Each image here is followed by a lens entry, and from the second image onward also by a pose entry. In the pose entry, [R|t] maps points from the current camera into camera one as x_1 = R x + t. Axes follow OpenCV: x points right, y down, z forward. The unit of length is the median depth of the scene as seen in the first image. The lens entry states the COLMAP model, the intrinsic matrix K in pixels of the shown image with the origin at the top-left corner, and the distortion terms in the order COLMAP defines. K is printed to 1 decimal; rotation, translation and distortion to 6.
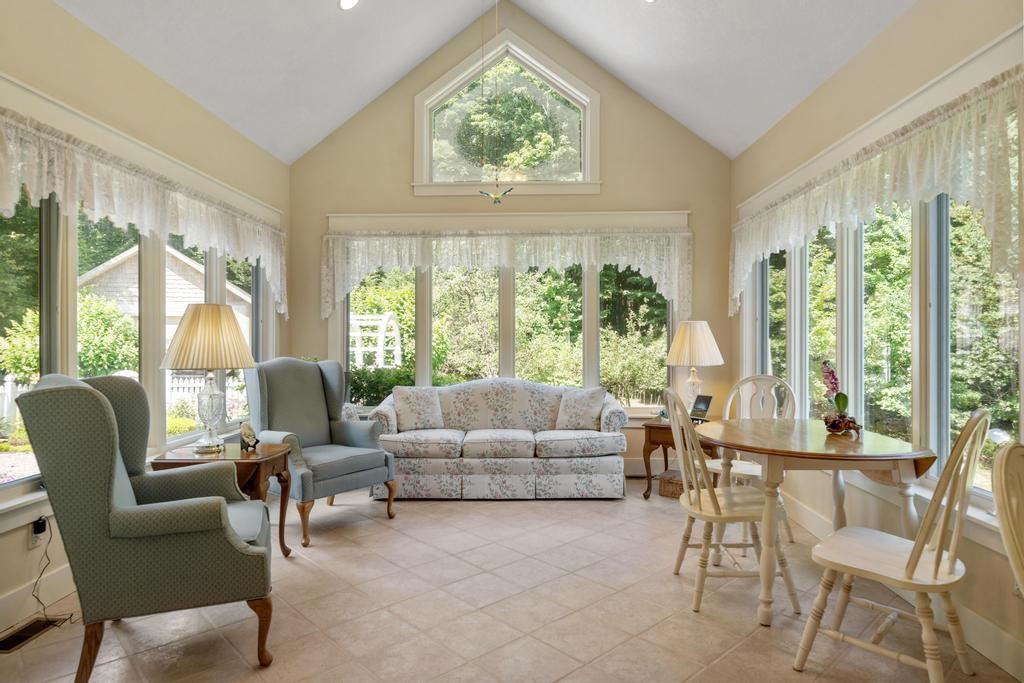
lens RADIAL K [[599.1, 0, 514.0], [0, 599.1, 338.9], [0, 0, 1]] dist [-0.002753, 0.000506]
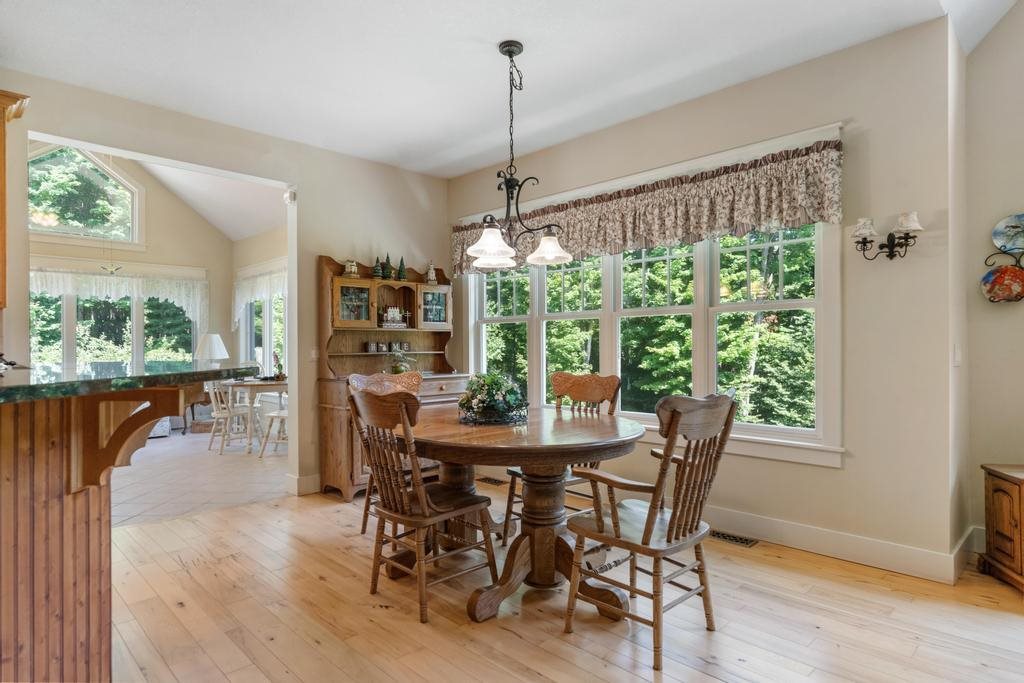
lens RADIAL K [[575.1, 0, 512.3], [0, 575.1, 348.9], [0, 0, 1]] dist [-0.003589, 0.001835]
pose [[0.692003, -0.001128, 0.721894, -0.279008], [0.003071, 0.999994, -0.001381, 0.016440], [-0.721888, 0.003173, 0.692002, -0.735750]]
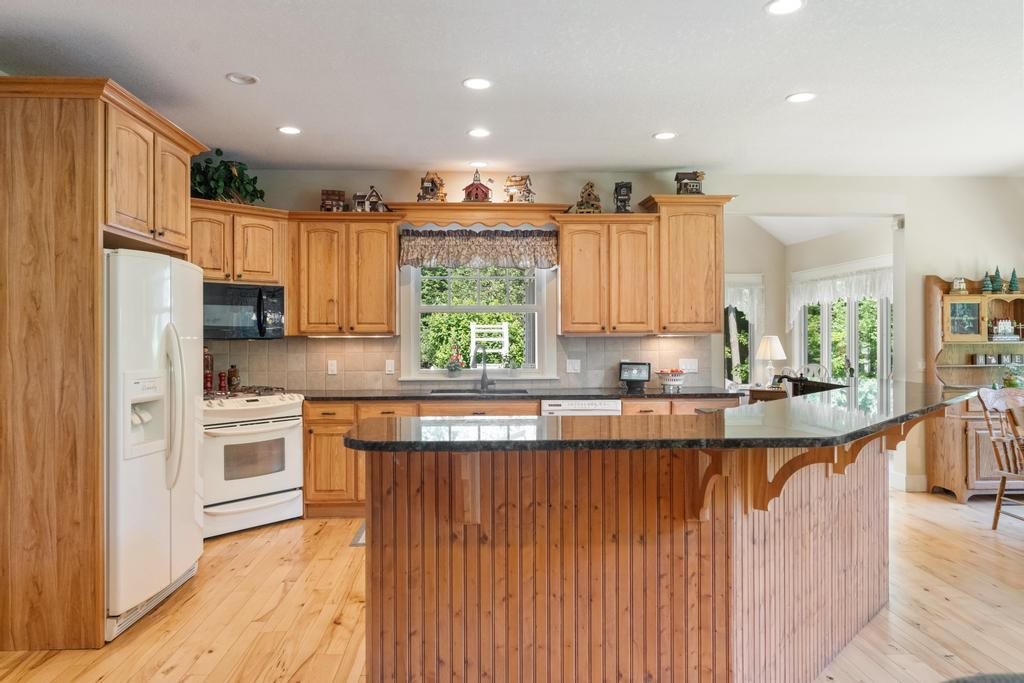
lens RADIAL K [[709.9, 0, 509.4], [0, 709.9, 335.5], [0, 0, 1]] dist [0.009539, 0.007128]
pose [[0.995820, 0.000248, 0.091333, -0.648556], [-0.000159, 1.000000, -0.000976, -0.026559], [-0.091333, 0.000958, 0.995820, -1.036664]]
